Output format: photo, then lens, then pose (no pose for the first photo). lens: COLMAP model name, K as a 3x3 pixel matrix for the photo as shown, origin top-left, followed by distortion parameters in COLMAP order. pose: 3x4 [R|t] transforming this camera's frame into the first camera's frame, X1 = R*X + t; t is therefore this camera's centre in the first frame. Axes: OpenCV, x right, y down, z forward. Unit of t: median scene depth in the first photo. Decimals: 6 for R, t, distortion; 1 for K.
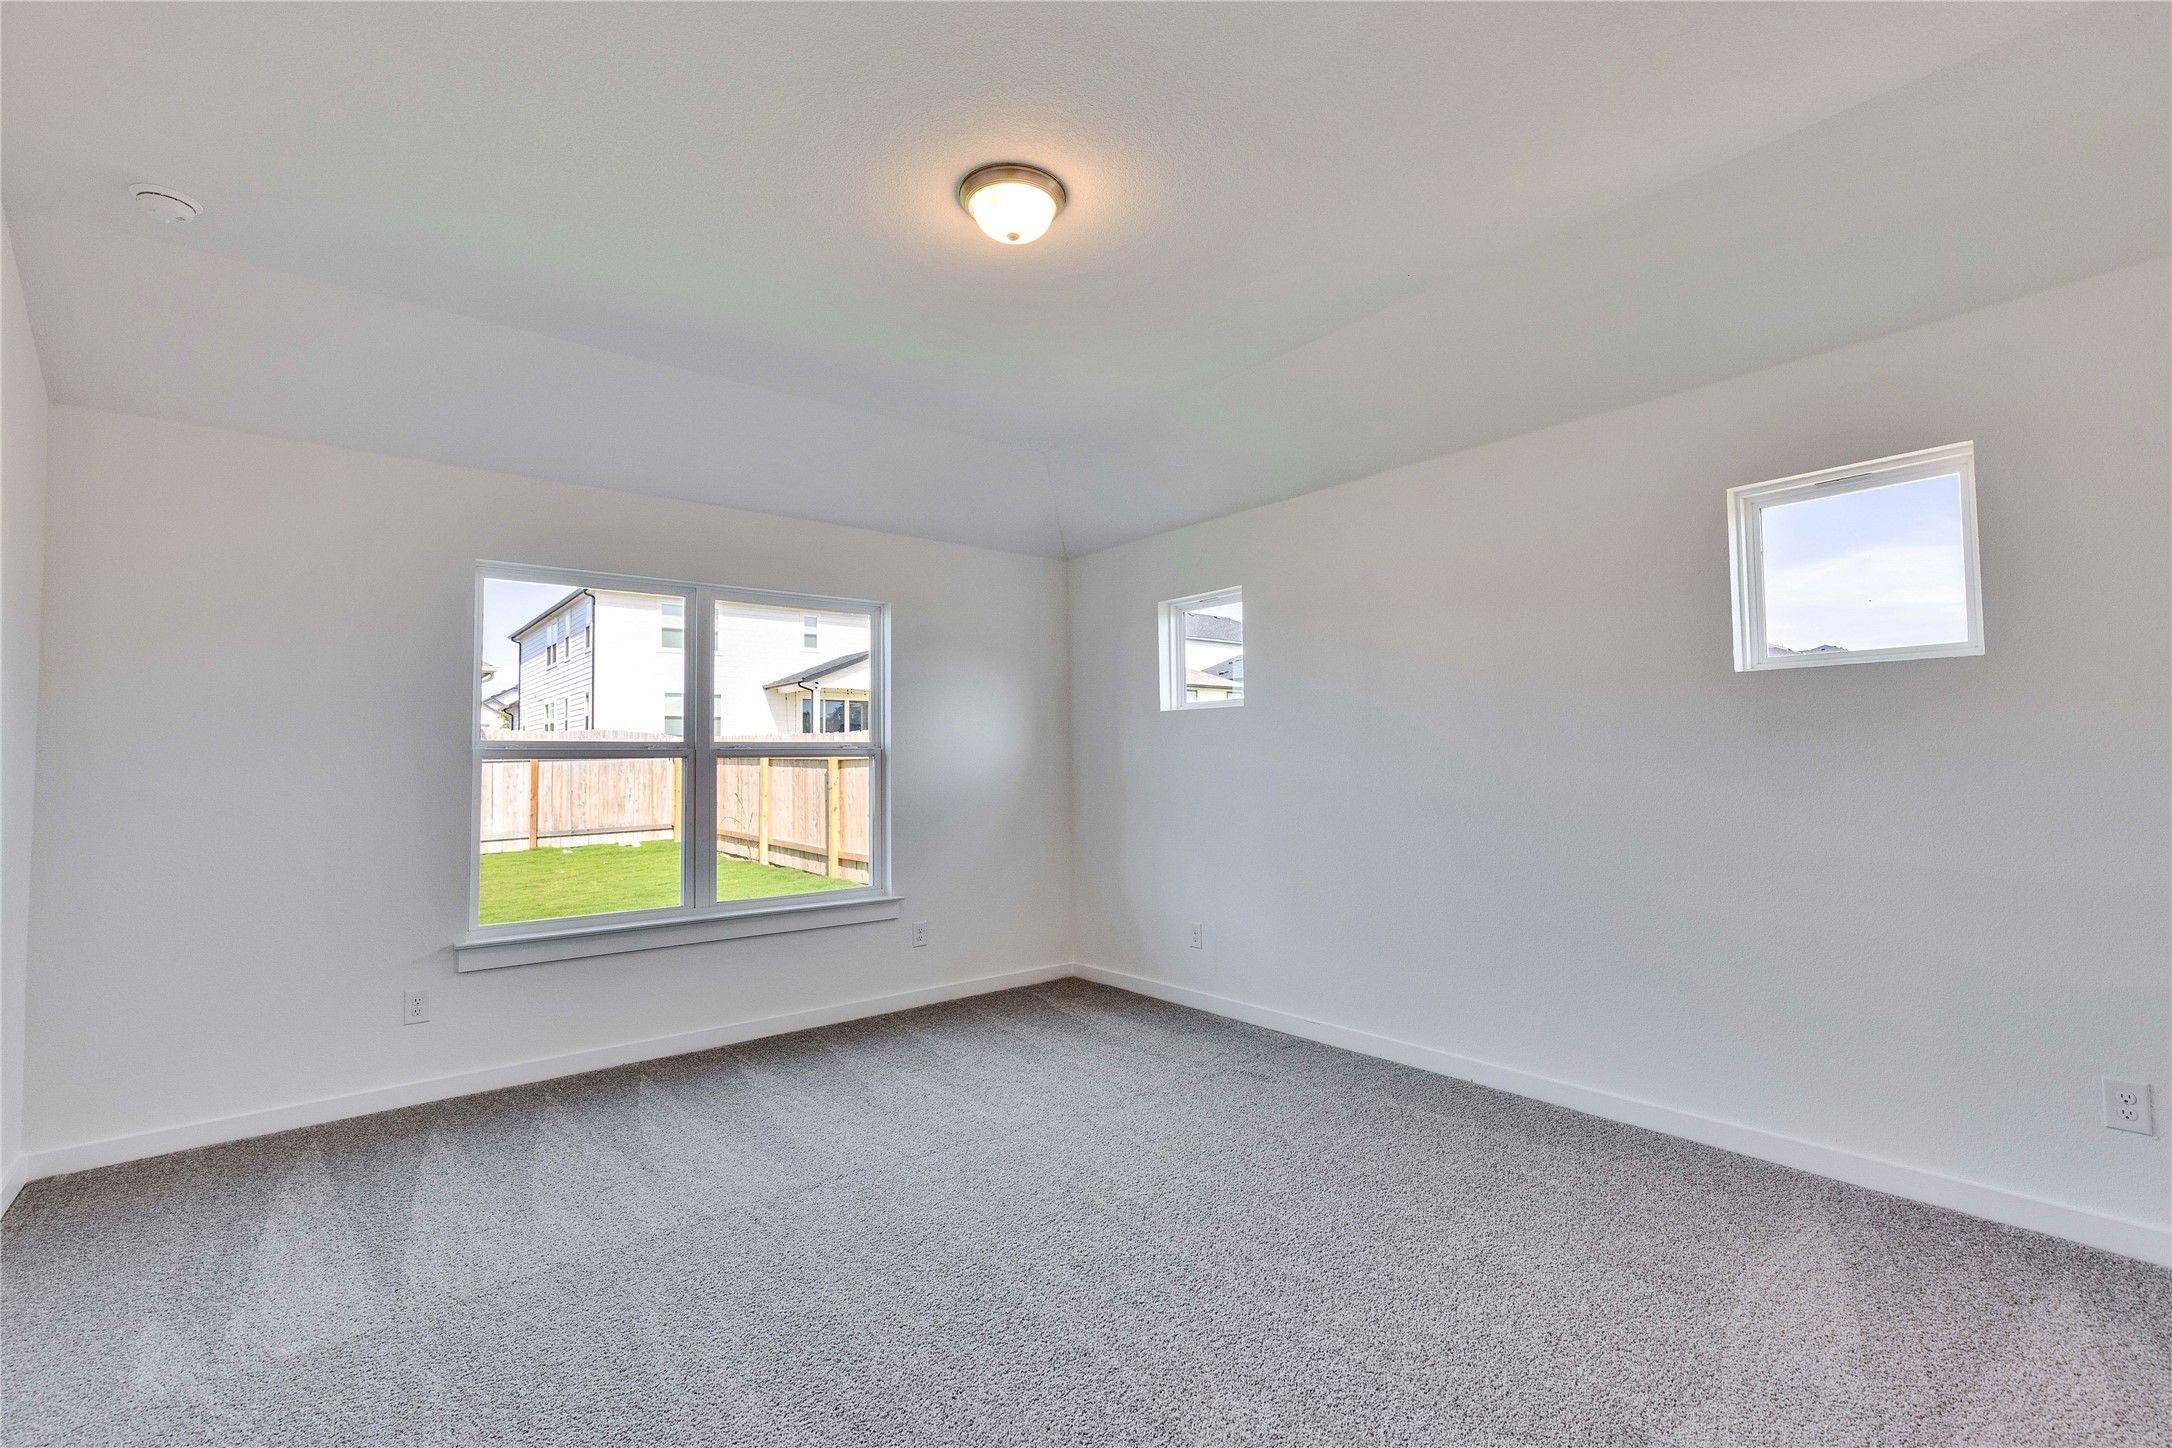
lens RADIAL K [[961.1, 0, 1086.0], [0, 961.1, 724.0], [0, 0, 1]] dist [0.016564, 0.000148]
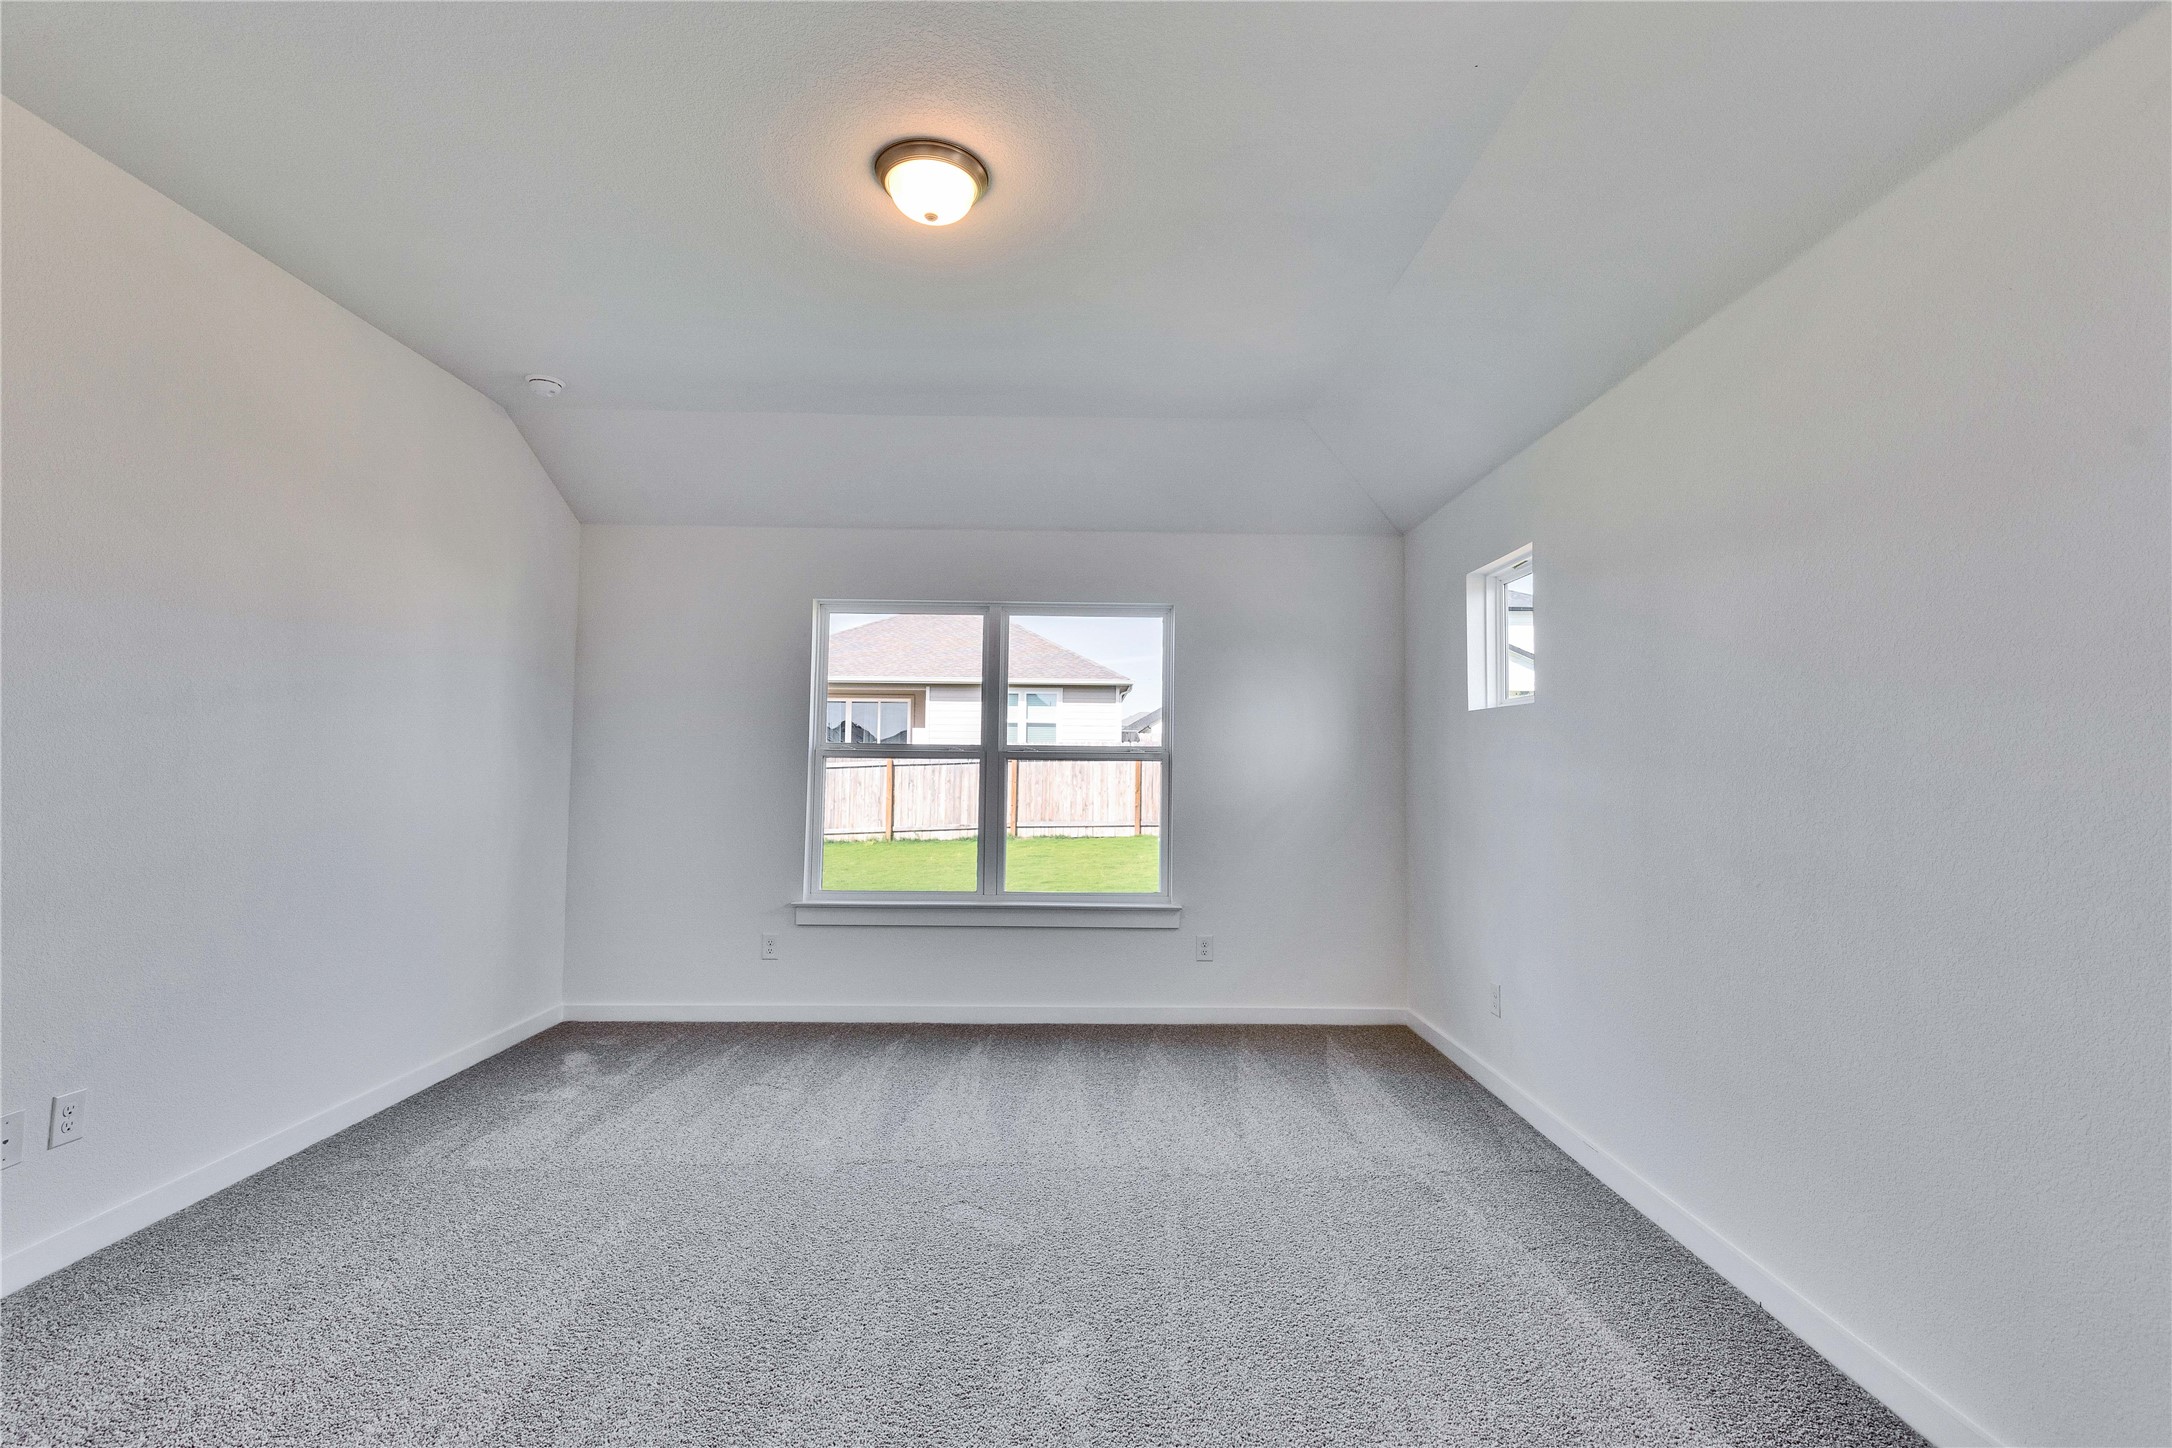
lens RADIAL K [[961.1, 0, 1086.0], [0, 961.1, 724.0], [0, 0, 1]] dist [0.016564, 0.000148]
pose [[0.786860, -0.005715, -0.617105, 0.363751], [0.003719, 0.999983, -0.004519, -0.000020], [0.617121, 0.001261, 0.786868, 0.199167]]
